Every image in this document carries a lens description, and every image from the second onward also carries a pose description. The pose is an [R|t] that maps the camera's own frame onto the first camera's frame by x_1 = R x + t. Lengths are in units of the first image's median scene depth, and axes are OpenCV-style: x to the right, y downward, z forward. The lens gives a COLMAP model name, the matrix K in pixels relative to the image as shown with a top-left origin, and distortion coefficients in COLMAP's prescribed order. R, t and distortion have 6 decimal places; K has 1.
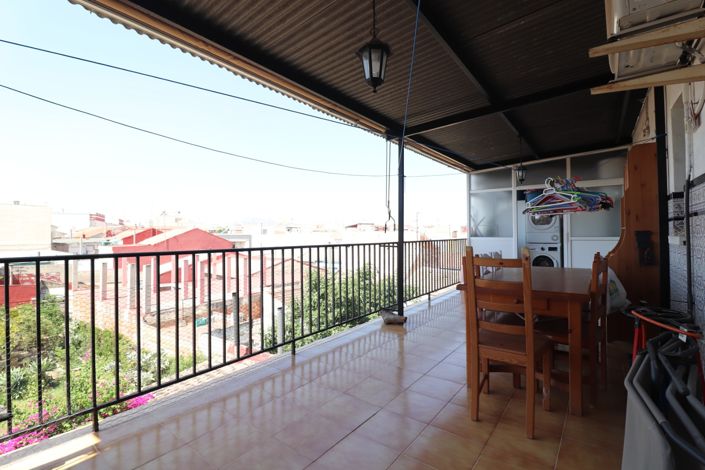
lens RADIAL K [[327.5, 0, 351.9], [0, 327.5, 233.1], [0, 0, 1]] dist [-0.019888, -0.001895]
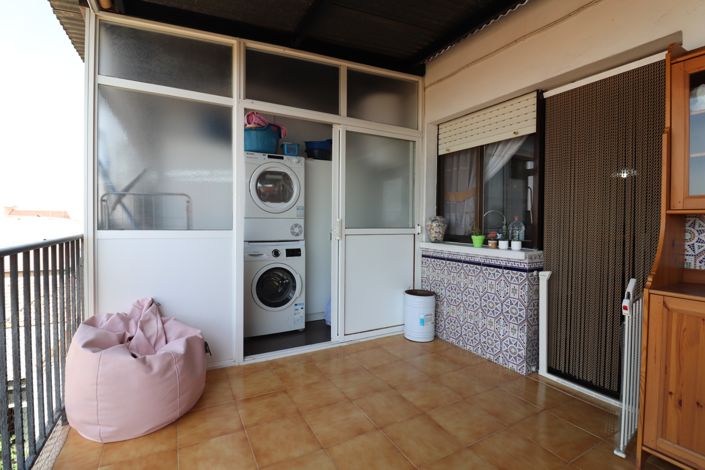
lens RADIAL K [[327.5, 0, 351.2], [0, 327.5, 230.9], [0, 0, 1]] dist [-0.019888, -0.001895]
pose [[0.416700, -0.018066, 0.908864, 0.209101], [-0.014016, 0.999556, 0.026295, 0.002285], [-0.908936, -0.023696, 0.416262, 0.721918]]
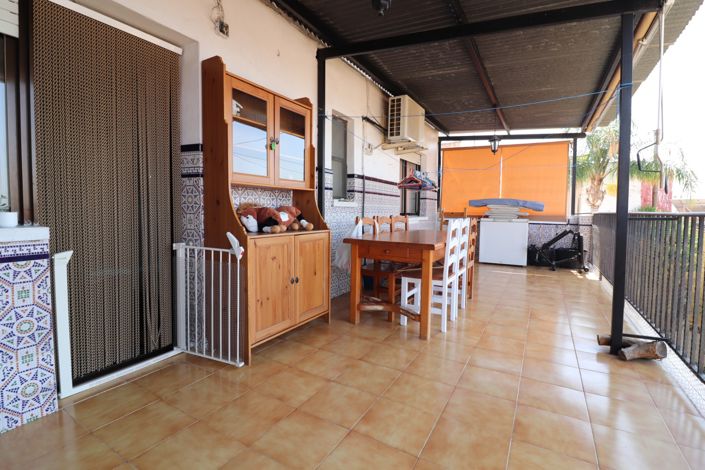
lens RADIAL K [[327.5, 0, 357.3], [0, 327.5, 223.4], [0, 0, 1]] dist [-0.019888, -0.001895]
pose [[-0.991727, -0.006972, -0.128175, 0.416105], [-0.012392, 0.999060, 0.041536, 0.016829], [0.127765, 0.042781, -0.990881, 0.942631]]
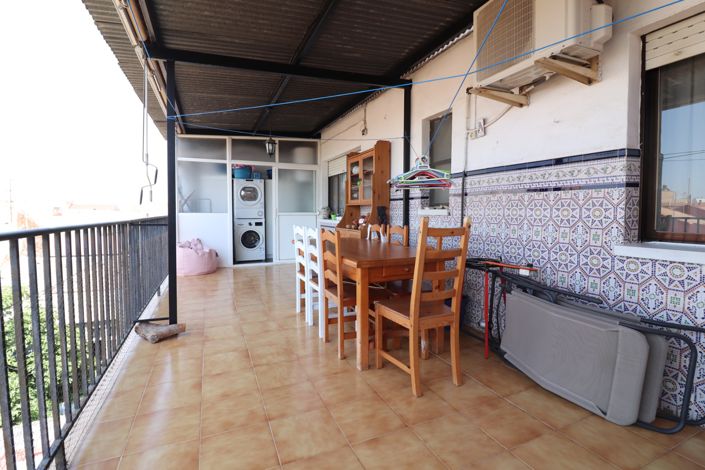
lens RADIAL K [[327.5, 0, 354.5], [0, 327.5, 231.2], [0, 0, 1]] dist [-0.019888, -0.001895]
pose [[0.479524, -0.045606, 0.876343, -0.165073], [-0.008803, 0.998348, 0.056773, 0.009417], [-0.877485, -0.034938, 0.478331, 0.220012]]
